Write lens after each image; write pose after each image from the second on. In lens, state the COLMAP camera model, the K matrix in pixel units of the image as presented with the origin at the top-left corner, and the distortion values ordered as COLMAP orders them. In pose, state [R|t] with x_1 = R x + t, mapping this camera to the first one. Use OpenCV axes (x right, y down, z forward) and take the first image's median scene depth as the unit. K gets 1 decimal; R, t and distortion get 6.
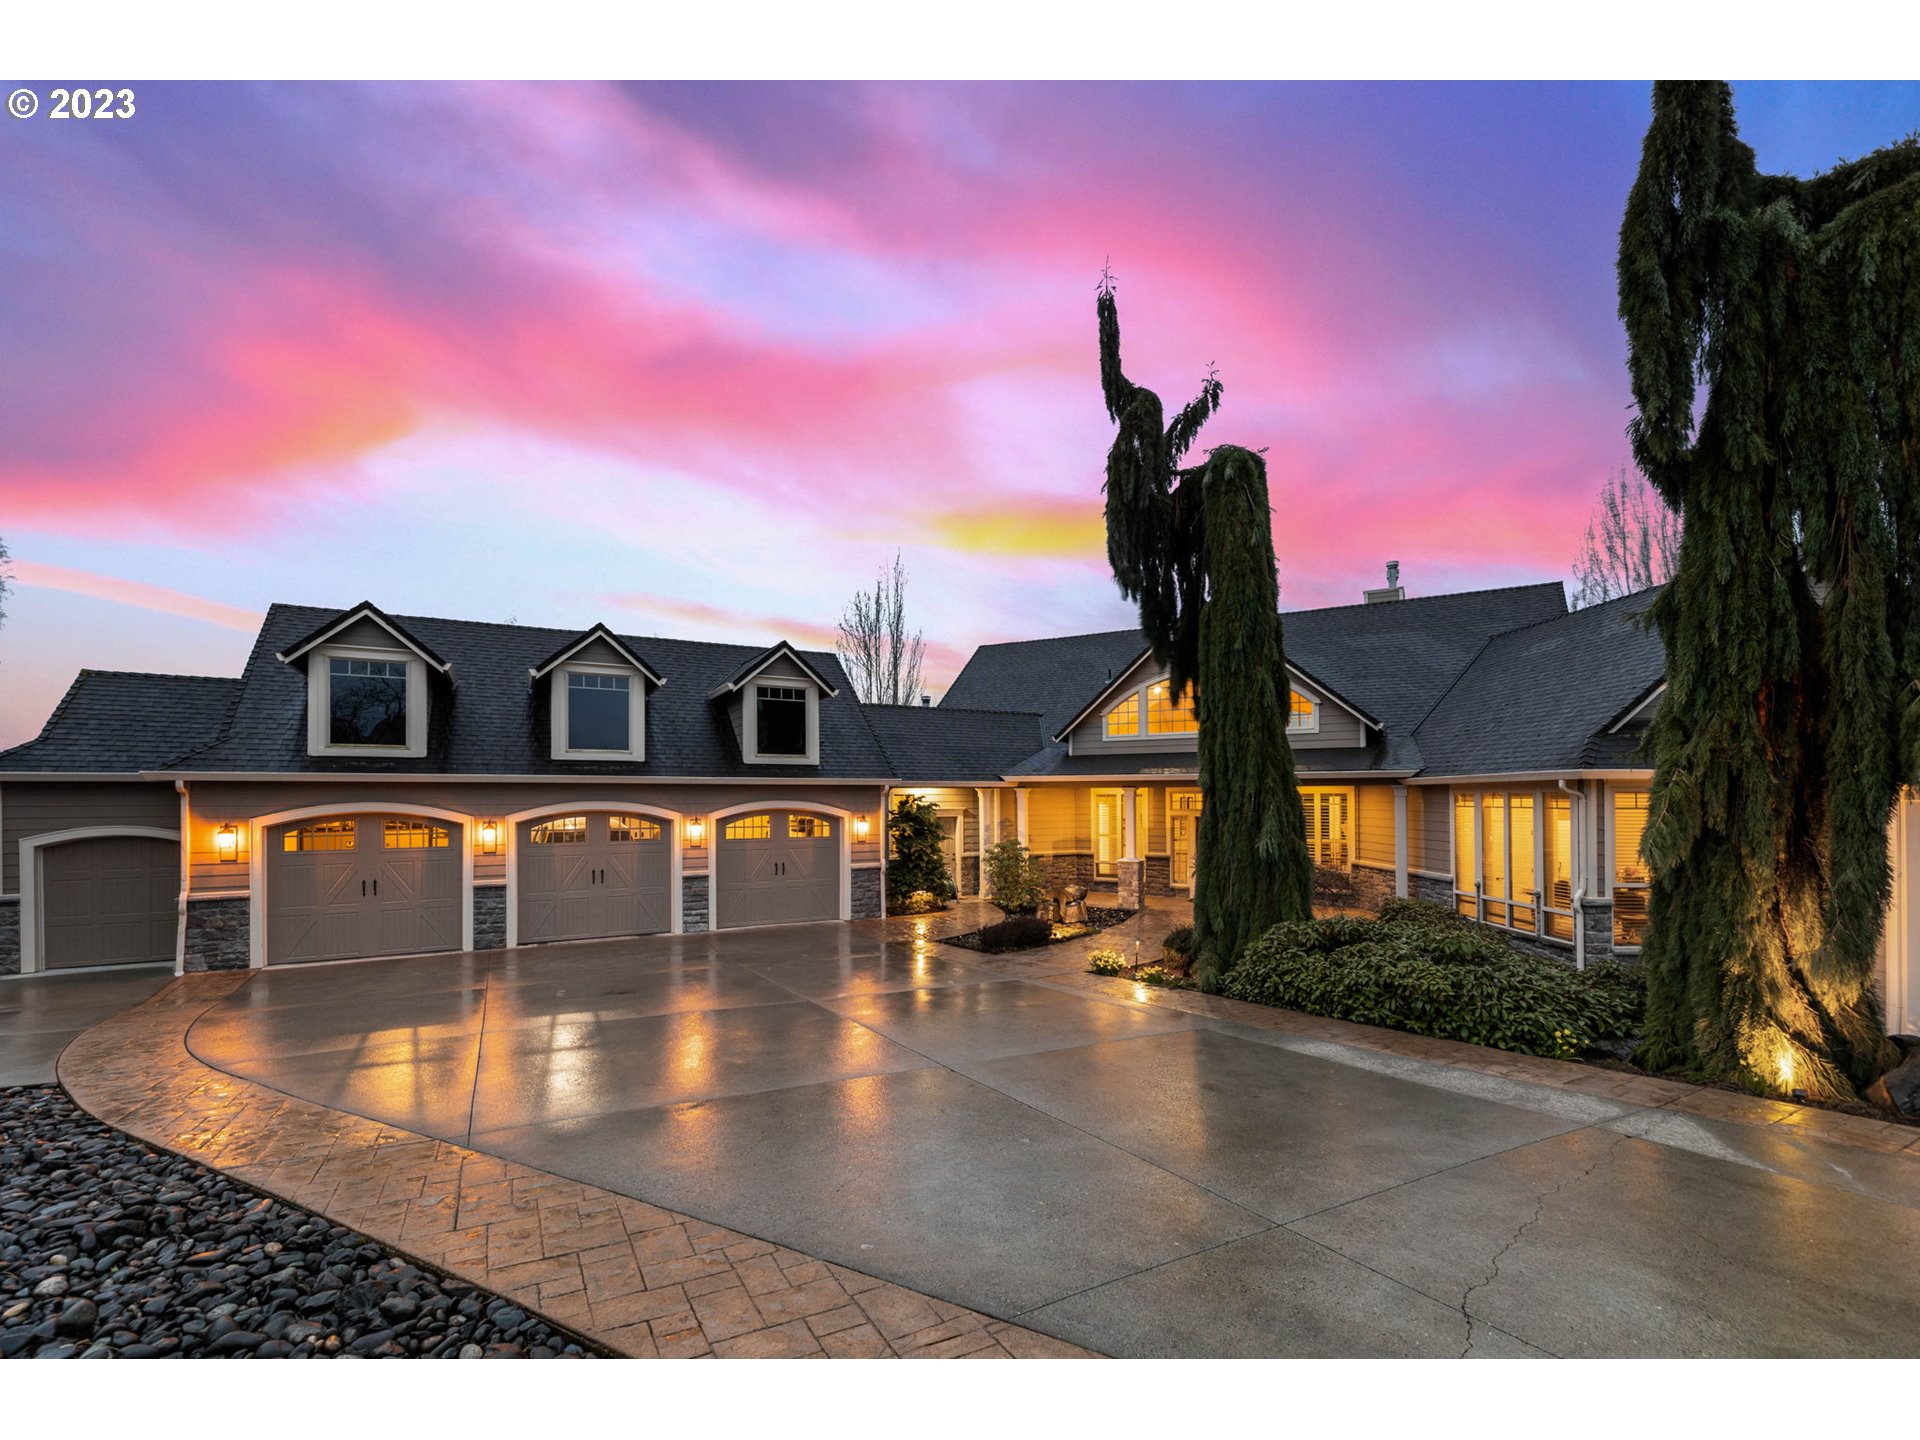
lens RADIAL K [[891.8, 0, 929.5], [0, 891.8, 805.1], [0, 0, 1]] dist [-0.000573, -0.000071]
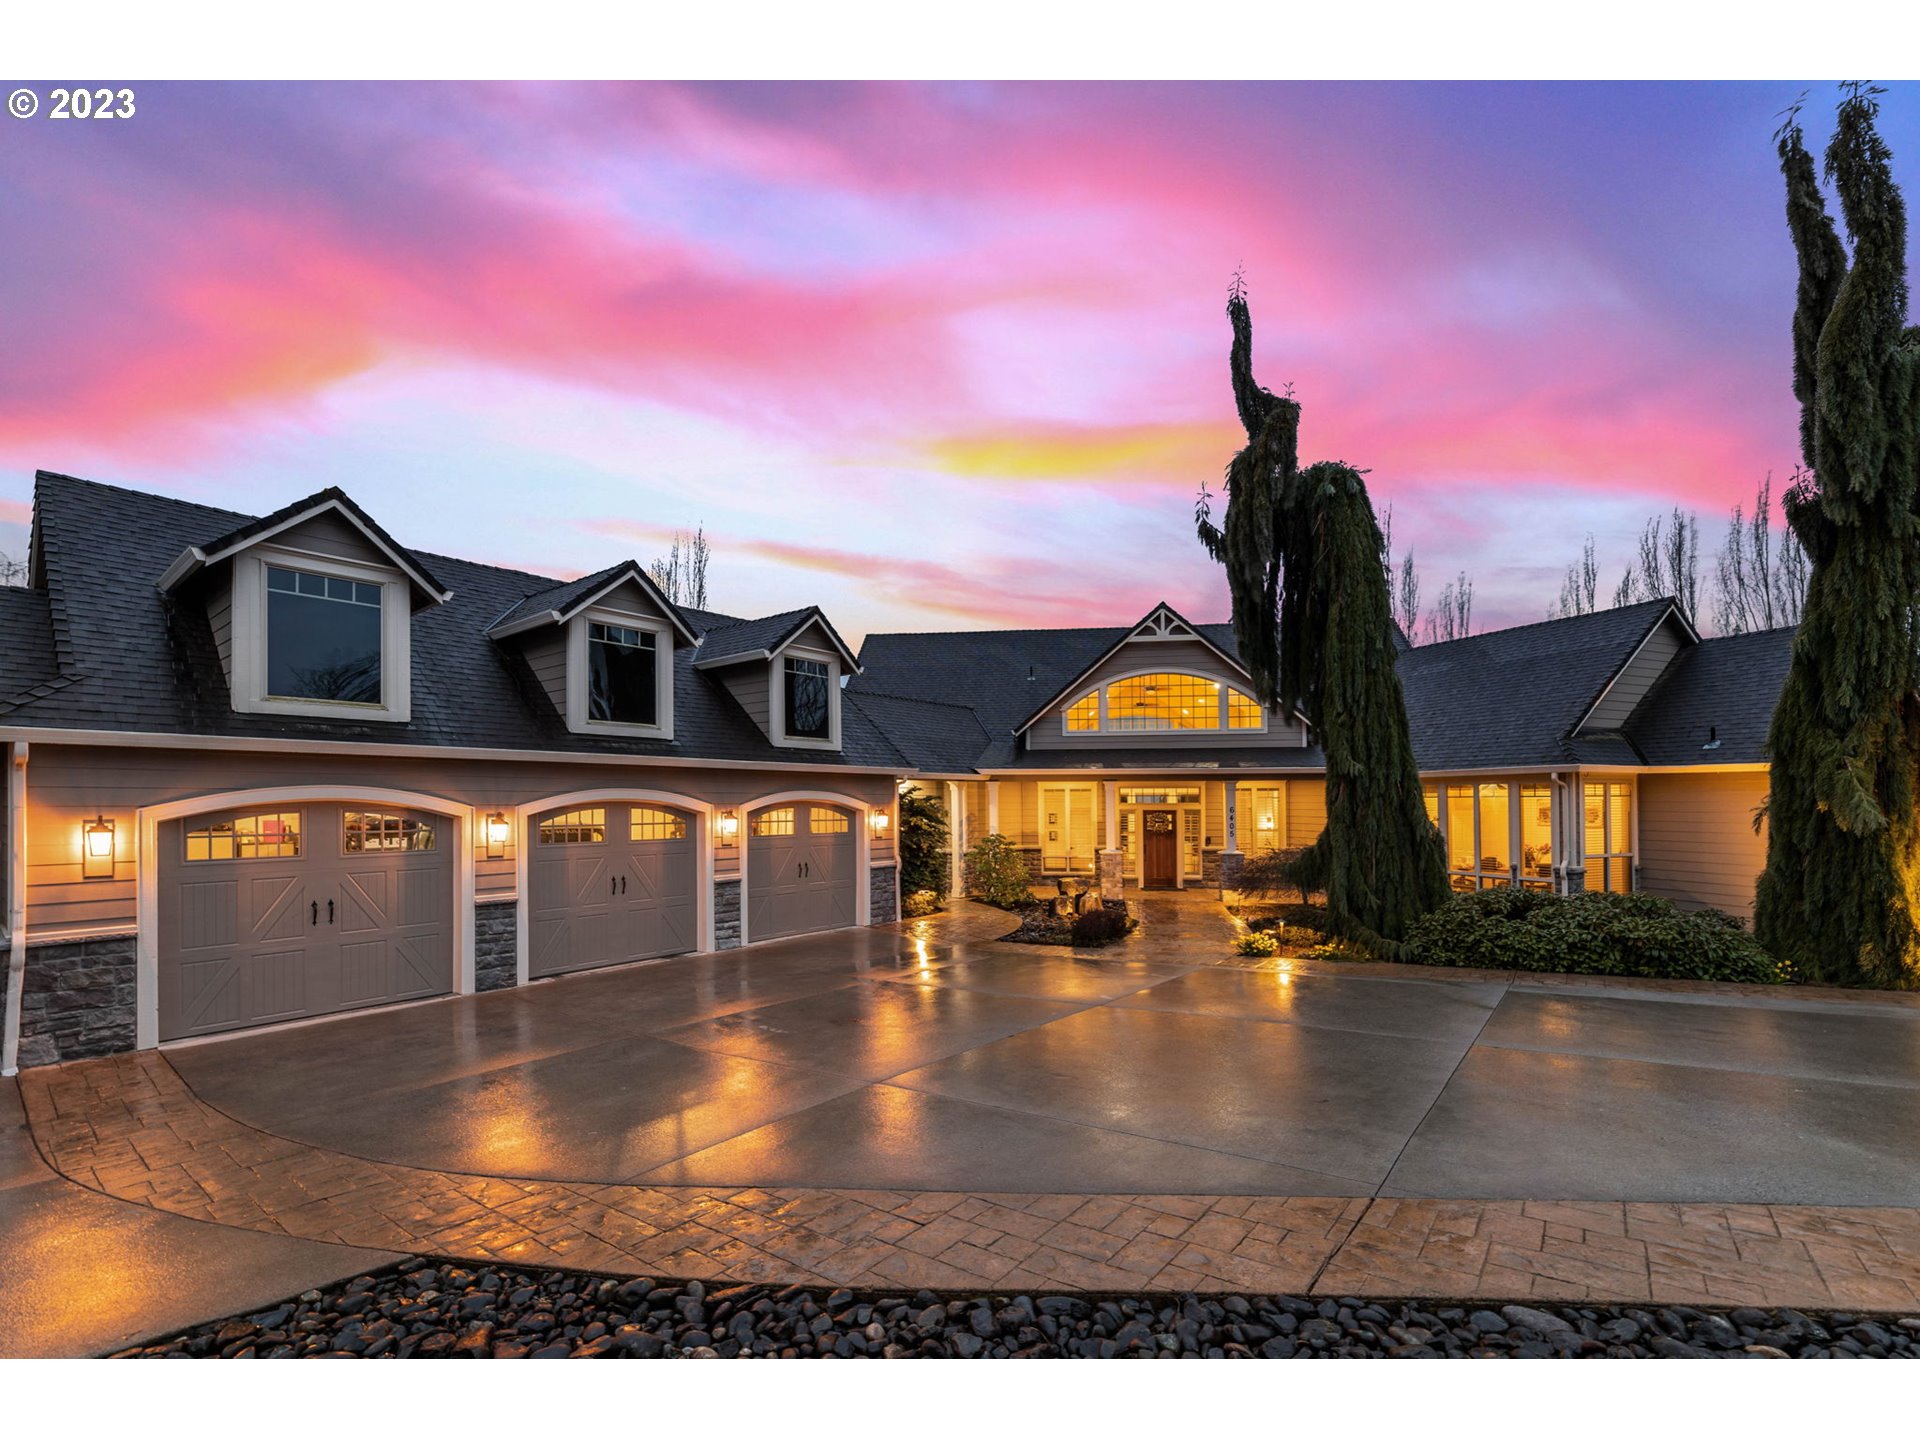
lens RADIAL K [[891.8, 0, 929.5], [0, 891.8, 805.1], [0, 0, 1]] dist [-0.000573, -0.000071]
pose [[0.907174, -0.000237, 0.420755, -0.489253], [0.004076, 0.999958, -0.008226, 0.019014], [-0.420735, 0.009178, 0.907137, 0.191395]]
